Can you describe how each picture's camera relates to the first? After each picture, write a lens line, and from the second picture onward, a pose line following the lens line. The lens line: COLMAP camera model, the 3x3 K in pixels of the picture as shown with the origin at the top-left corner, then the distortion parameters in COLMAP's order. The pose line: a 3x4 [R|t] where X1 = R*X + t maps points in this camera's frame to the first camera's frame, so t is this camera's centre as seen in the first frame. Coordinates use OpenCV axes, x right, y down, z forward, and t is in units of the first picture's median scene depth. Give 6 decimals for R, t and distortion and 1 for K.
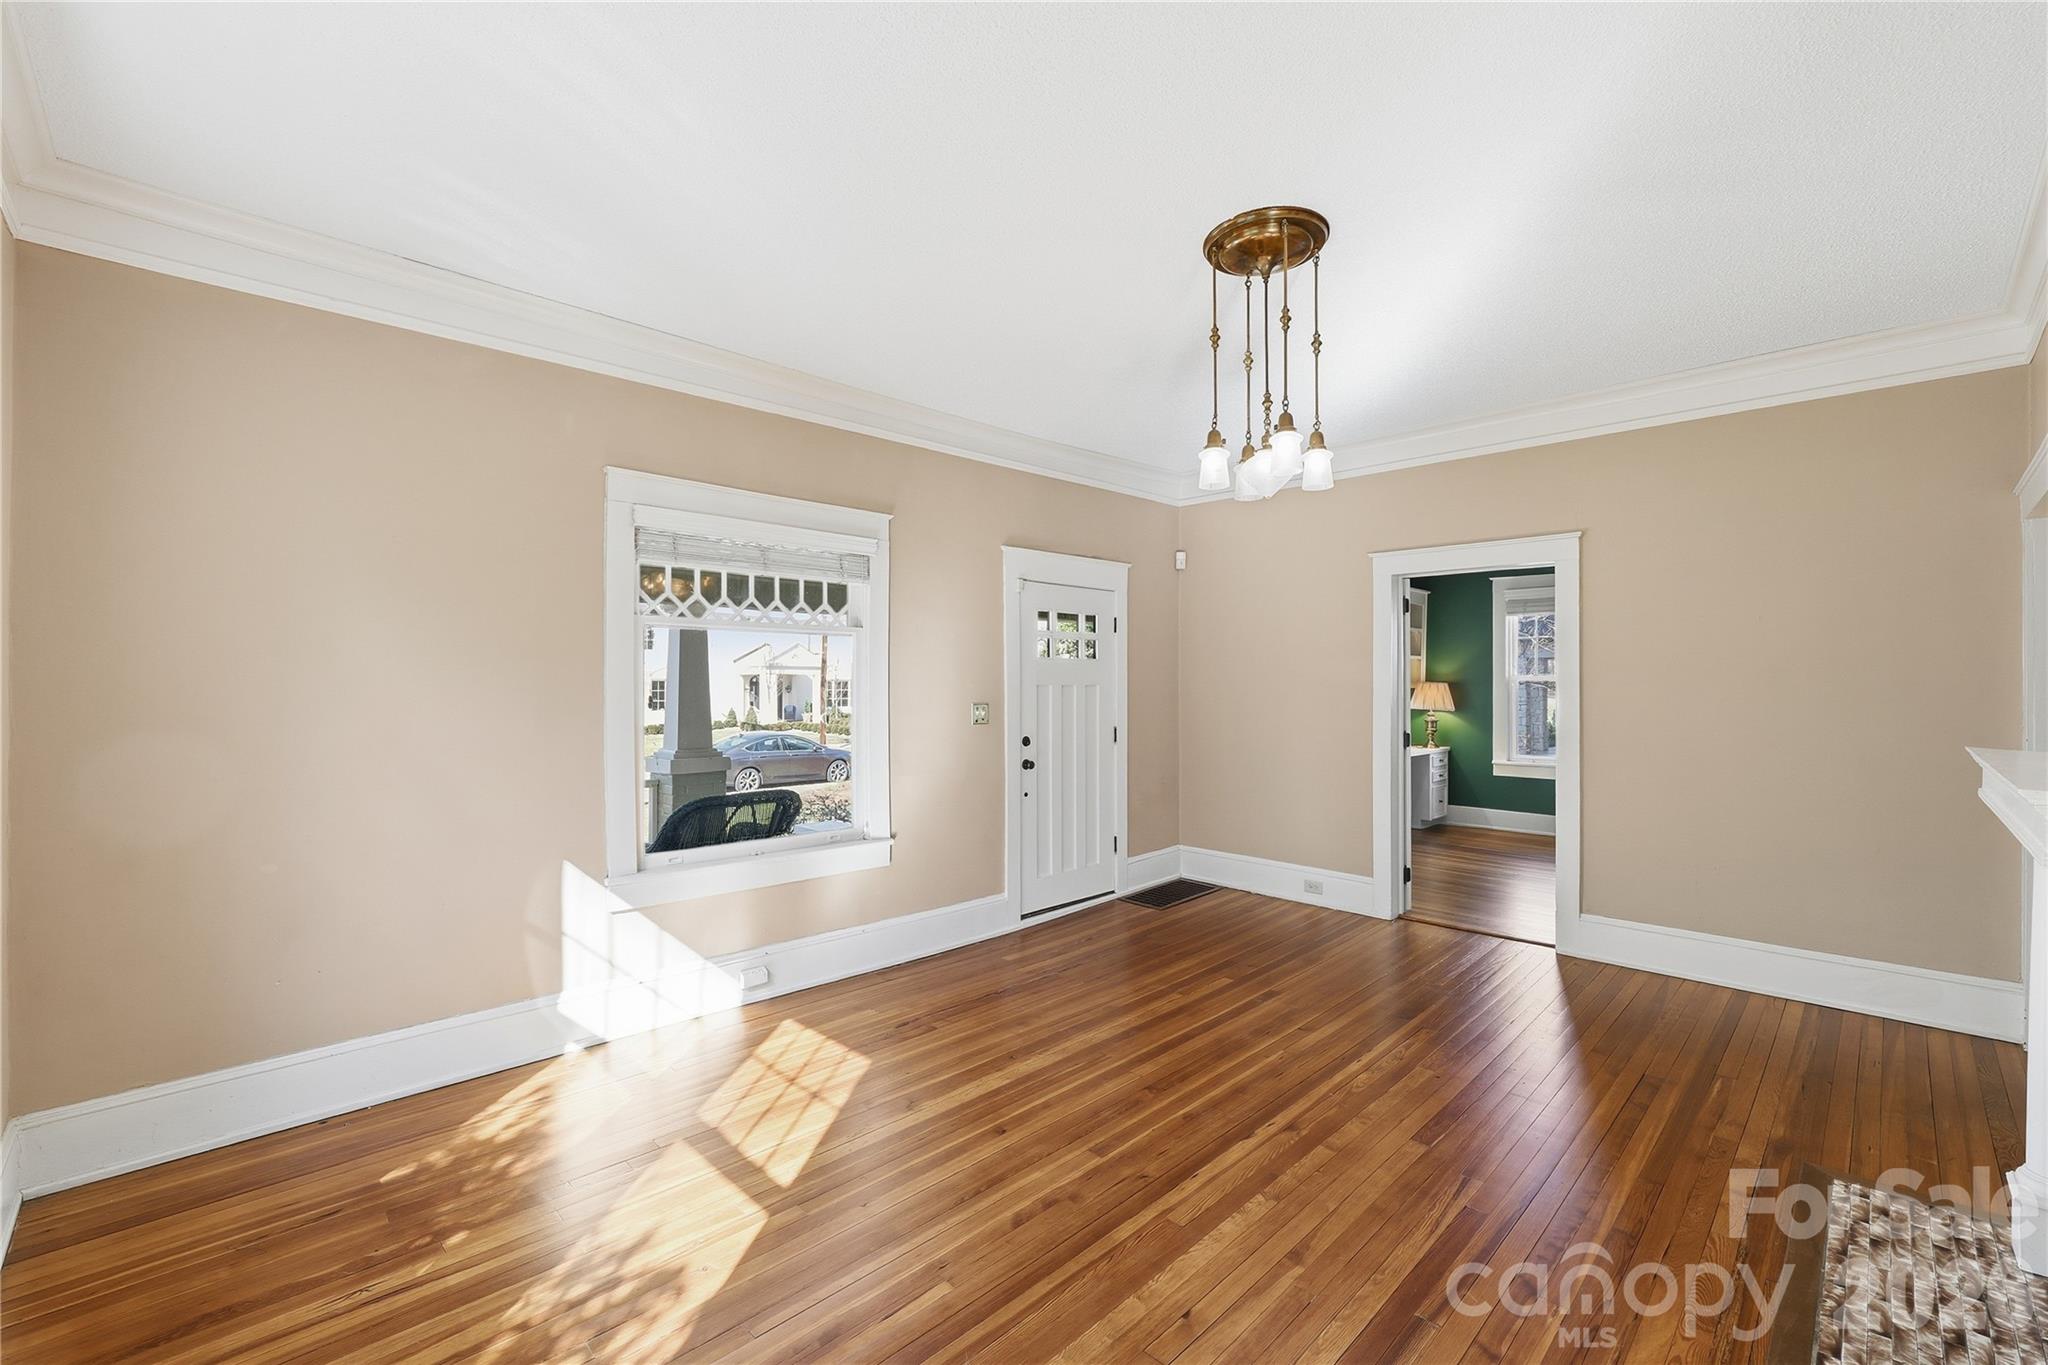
lens RADIAL K [[854.9, 0, 1017.1], [0, 854.9, 687.7], [0, 0, 1]] dist [-0.011793, 0.000499]
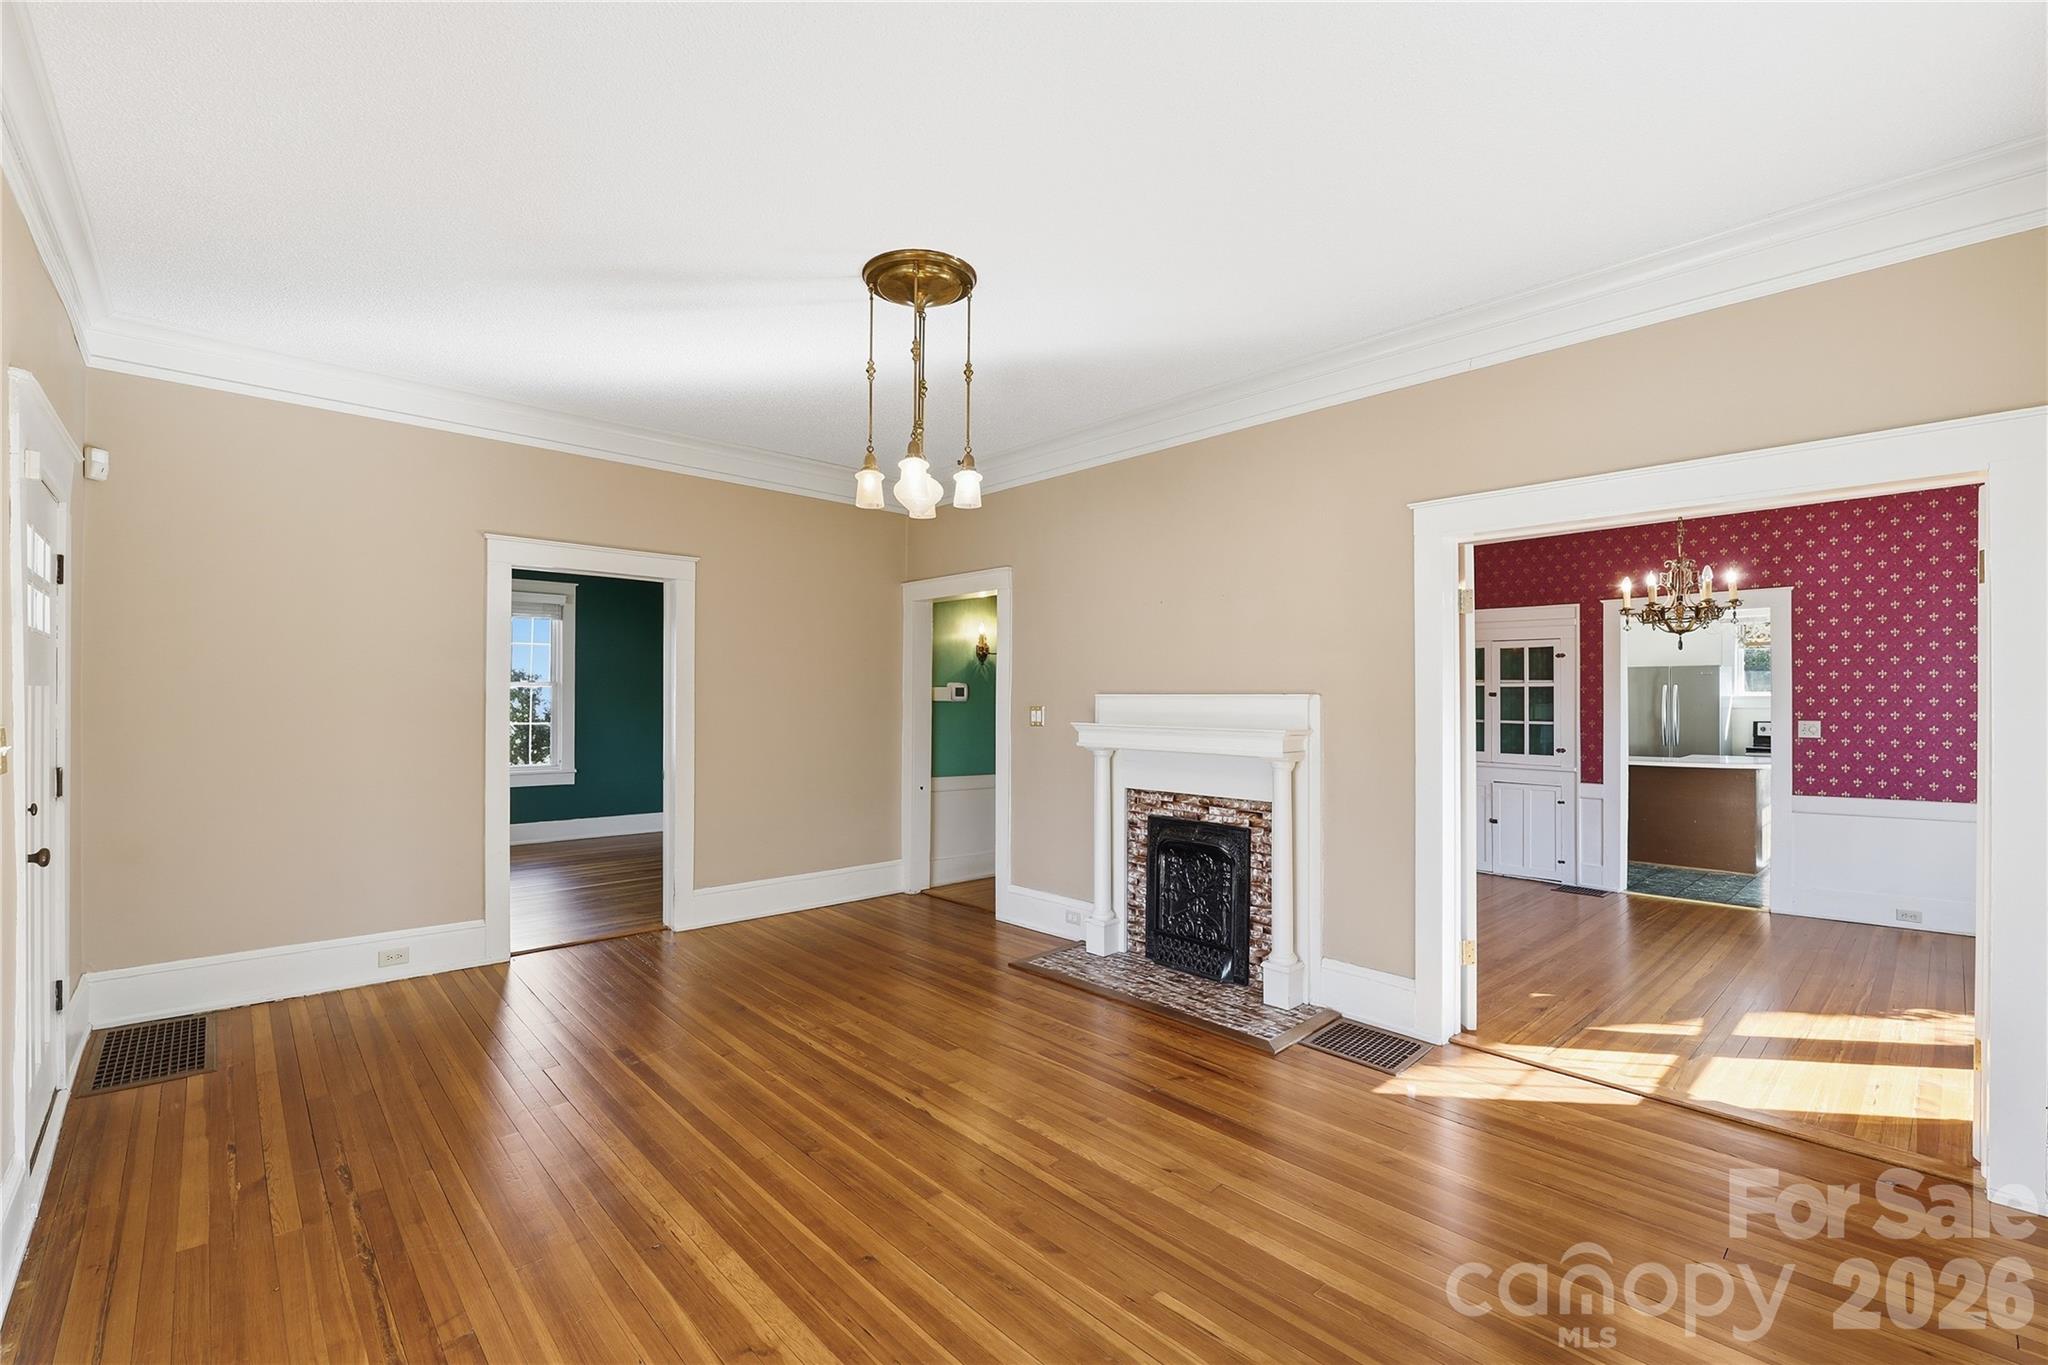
lens RADIAL K [[895.6, 0, 1018.3], [0, 895.6, 682.9], [0, 0, 1]] dist [-0.008587, -0.000353]
pose [[0.017758, 0.015581, 0.999721, -0.742007], [0.001465, 0.999877, -0.015610, 0.009259], [-0.999841, 0.001742, 0.017733, 0.755286]]
